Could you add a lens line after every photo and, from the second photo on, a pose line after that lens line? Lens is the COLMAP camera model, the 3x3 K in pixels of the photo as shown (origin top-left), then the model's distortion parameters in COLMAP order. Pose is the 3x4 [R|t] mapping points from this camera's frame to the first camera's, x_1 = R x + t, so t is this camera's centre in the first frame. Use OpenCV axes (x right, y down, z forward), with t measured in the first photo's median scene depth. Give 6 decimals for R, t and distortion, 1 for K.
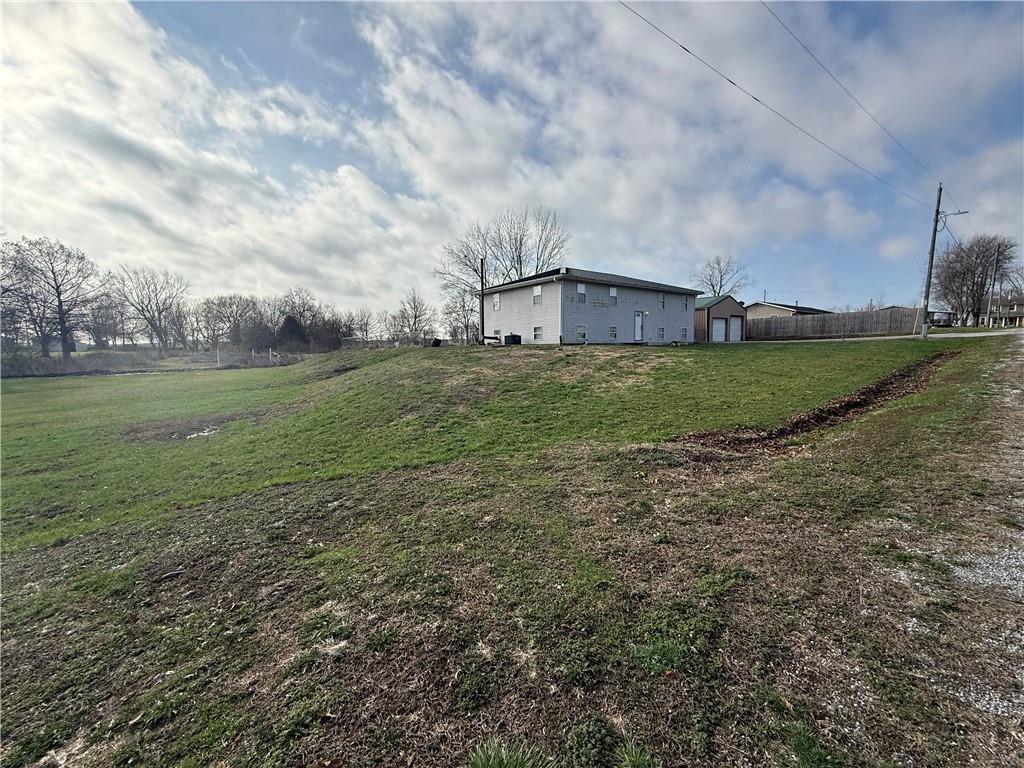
lens RADIAL K [[409.8, 0, 510.6], [0, 409.8, 384.2], [0, 0, 1]] dist [0.000137, 0.000213]
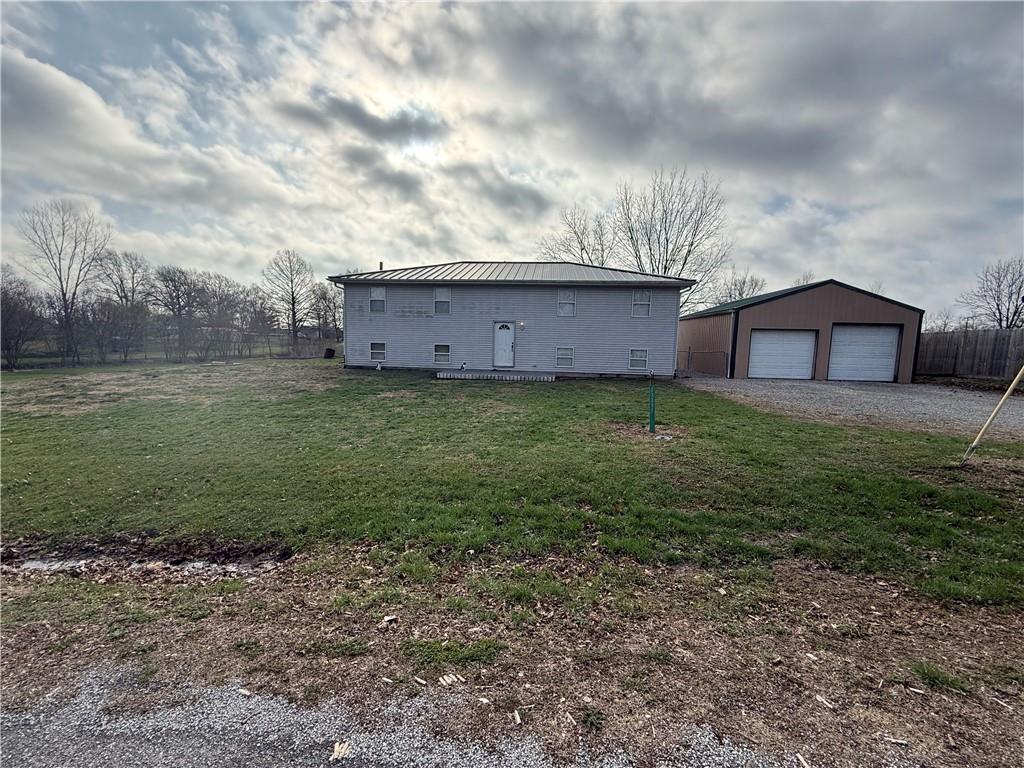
lens RADIAL K [[415.0, 0, 511.5], [0, 415.0, 369.8], [0, 0, 1]] dist [-0.000323, 0.000084]
pose [[0.728451, 0.080815, -0.680315, 0.675496], [-0.098114, 0.995088, 0.013151, -0.100844], [0.678036, 0.057168, 0.732802, 0.482157]]
